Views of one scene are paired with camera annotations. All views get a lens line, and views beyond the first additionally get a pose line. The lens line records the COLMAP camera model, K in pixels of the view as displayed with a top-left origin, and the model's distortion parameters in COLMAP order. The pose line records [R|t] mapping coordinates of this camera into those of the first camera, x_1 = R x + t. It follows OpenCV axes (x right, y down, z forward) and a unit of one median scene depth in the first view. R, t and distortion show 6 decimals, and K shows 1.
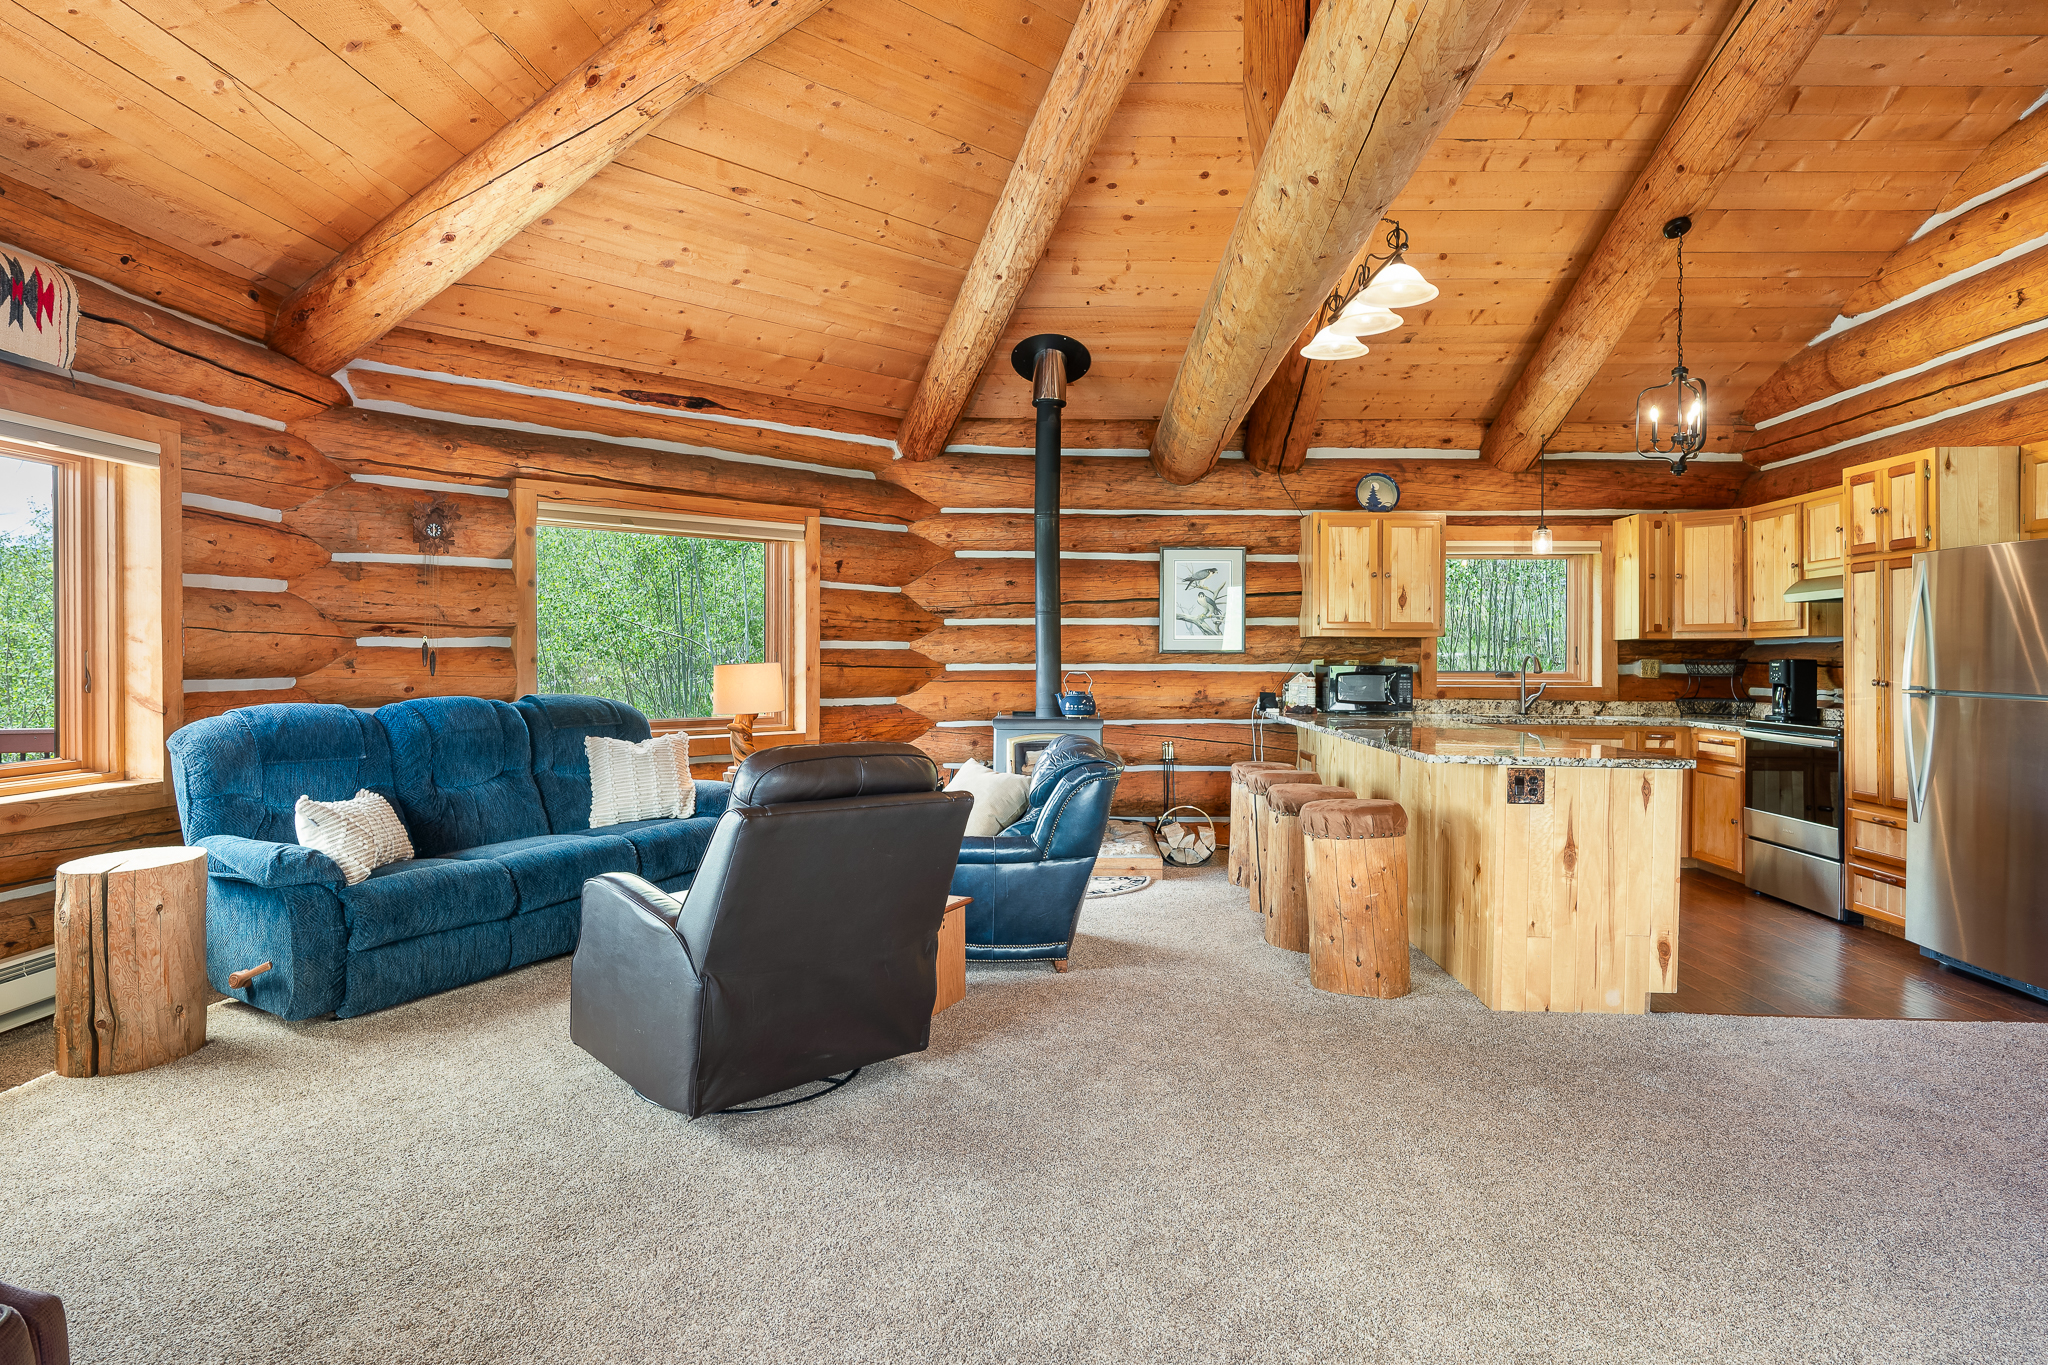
lens RADIAL K [[1137.0, 0, 1039.9], [0, 1137.0, 656.7], [0, 0, 1]] dist [-0.002168, -0.000174]
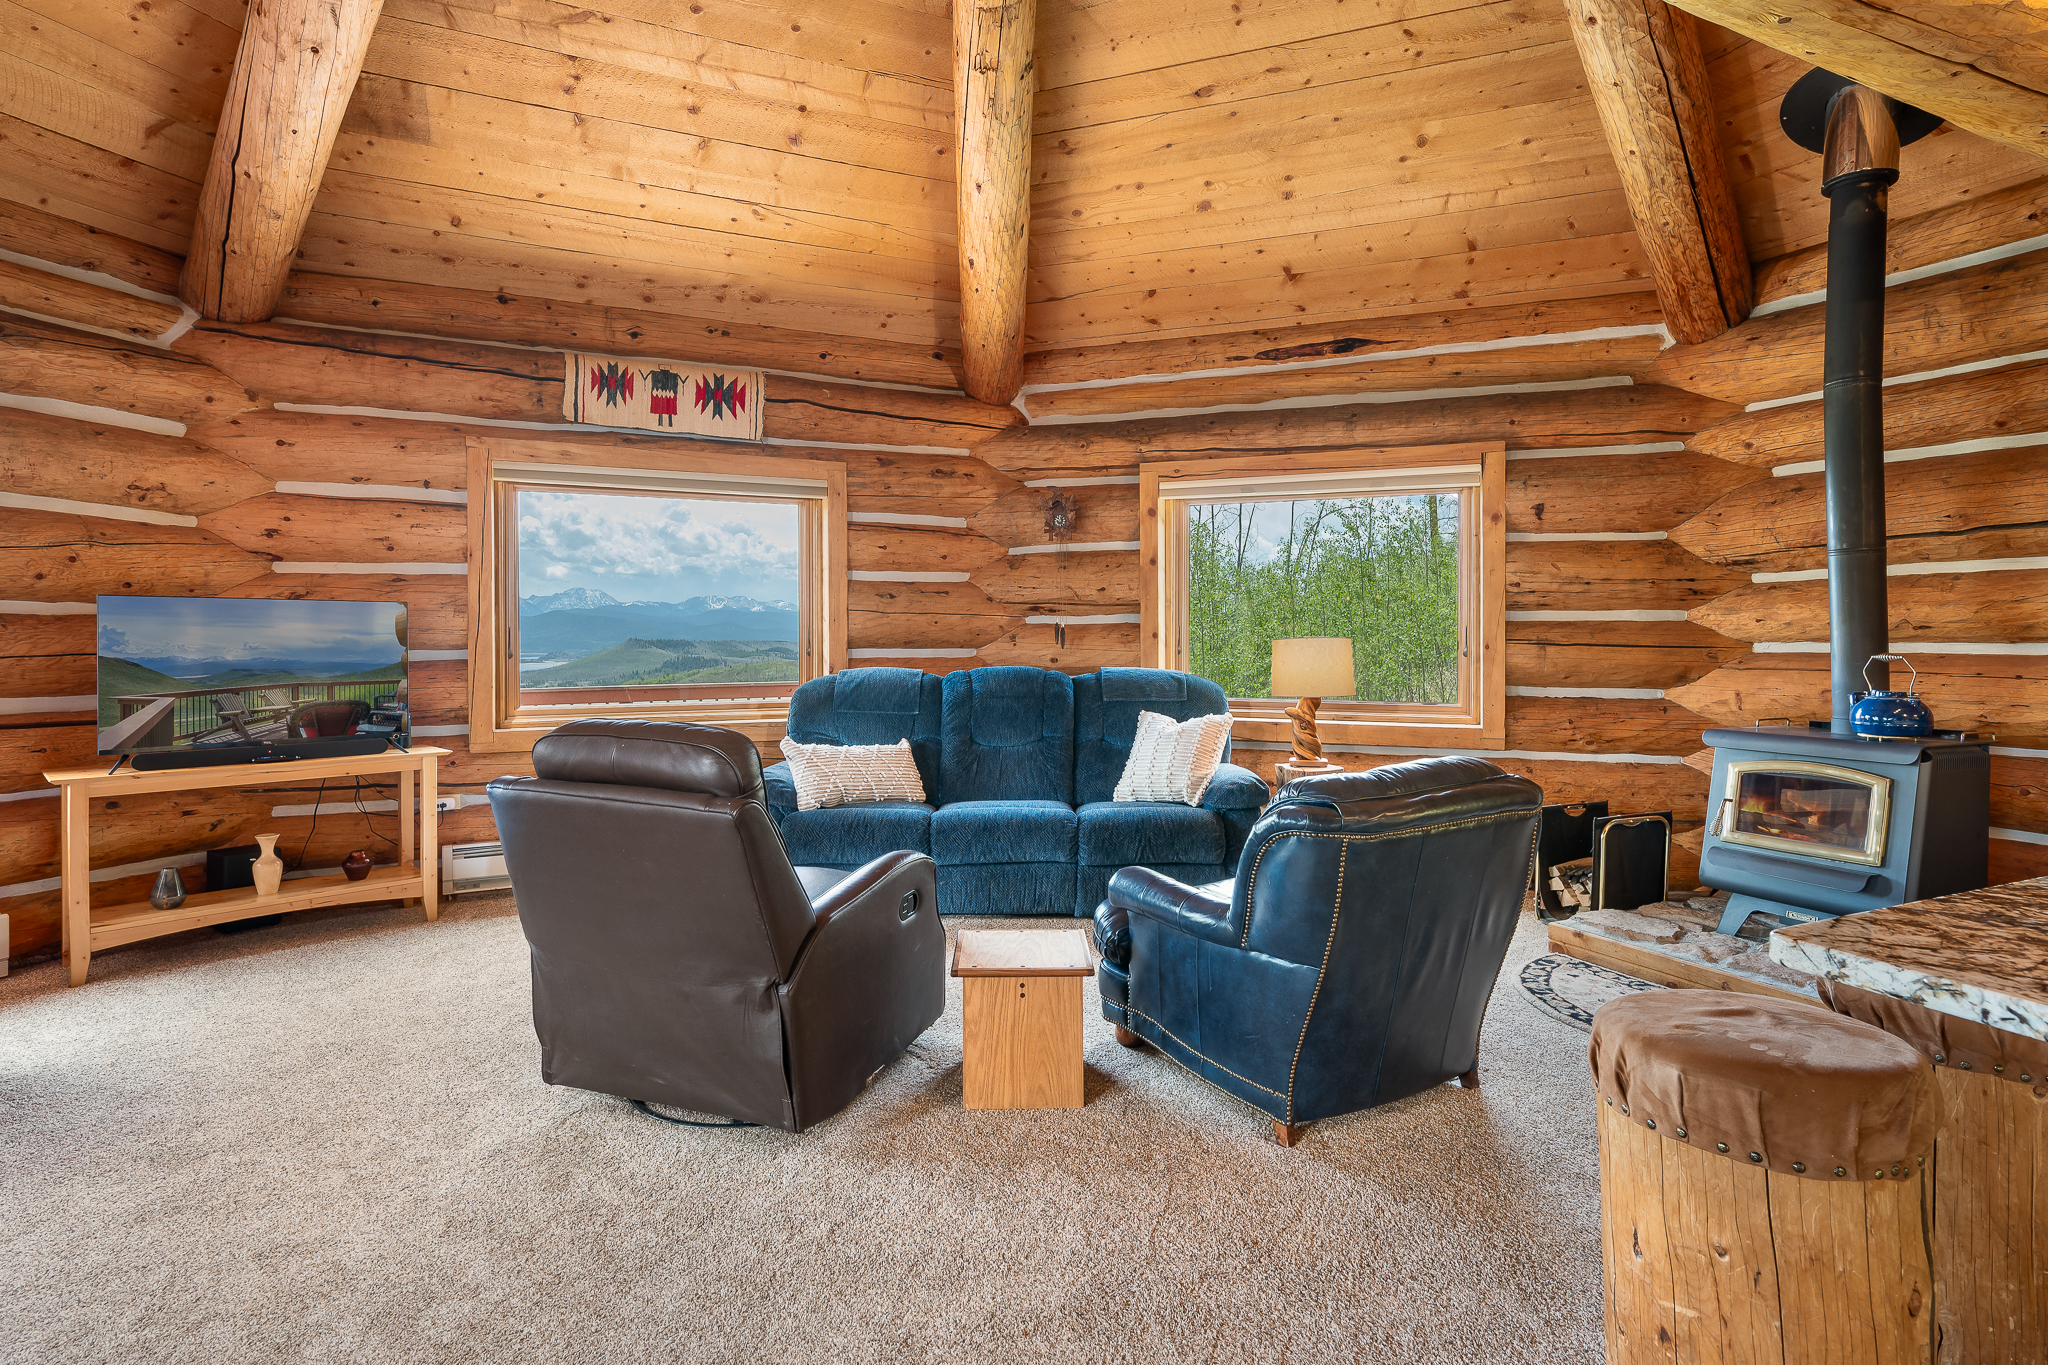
lens RADIAL K [[1011.0, 0, 1026.0], [0, 1011.0, 645.9], [0, 0, 1]] dist [-0.001891, -0.000532]
pose [[0.439314, 0.005651, -0.898316, 0.295865], [-0.001888, 0.999984, 0.005367, 0.006911], [0.898332, -0.000662, 0.439317, 0.429379]]
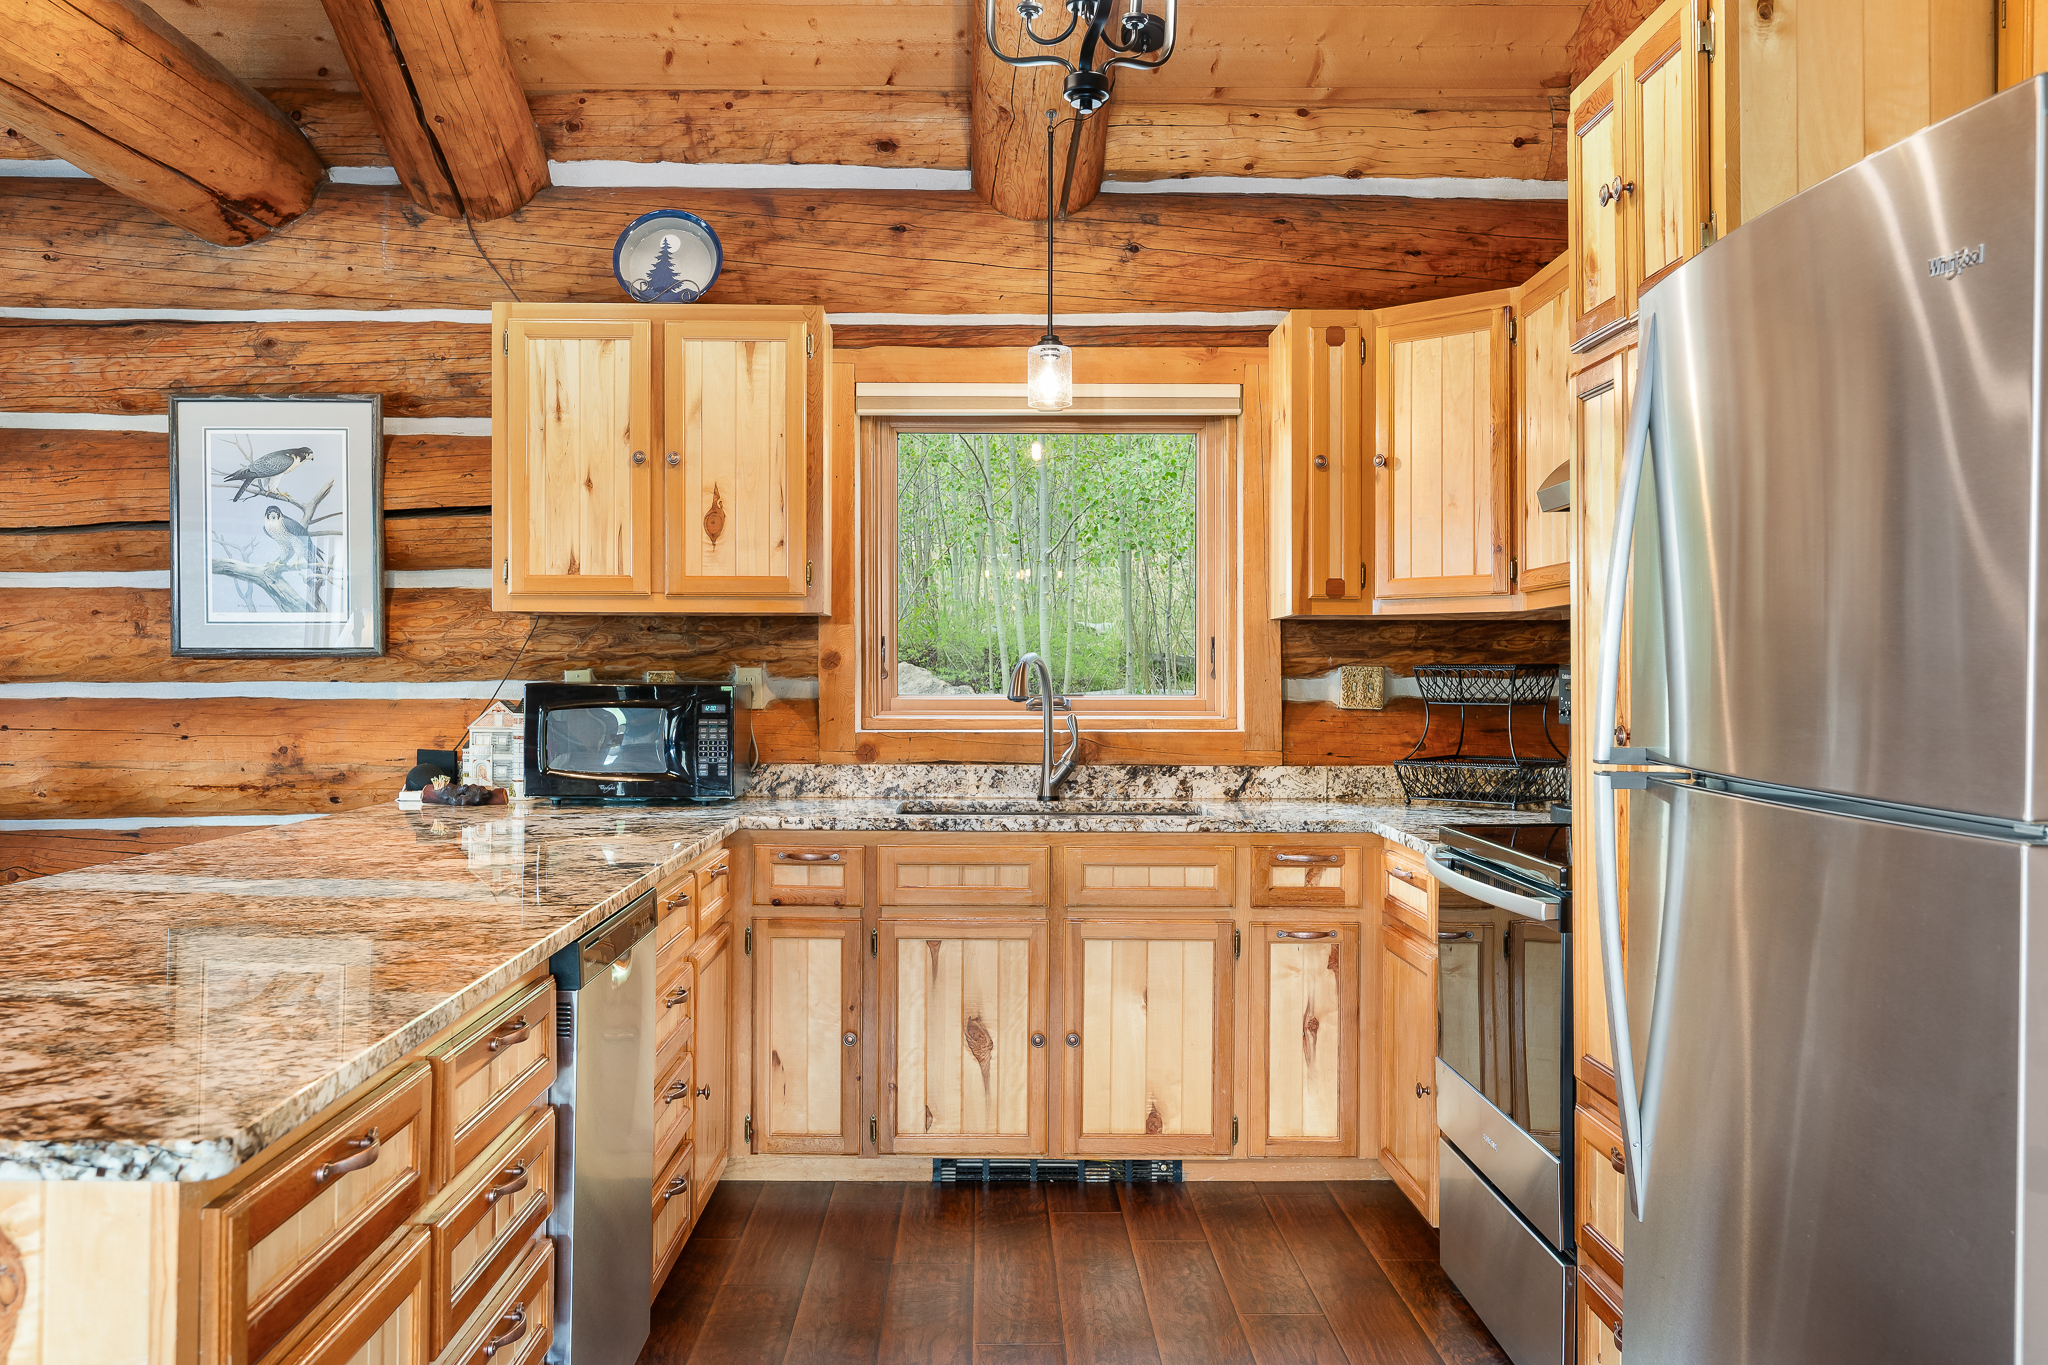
lens RADIAL K [[1752.9, 0, 1024.0], [0, 1752.9, 682.5], [0, 0, 1]] dist [-0.001770, -0.004199]
pose [[0.998498, -0.004934, 0.054557, 0.424151], [0.004577, 0.999967, 0.006659, 0.004095], [-0.054588, -0.006399, 0.998488, 0.400944]]
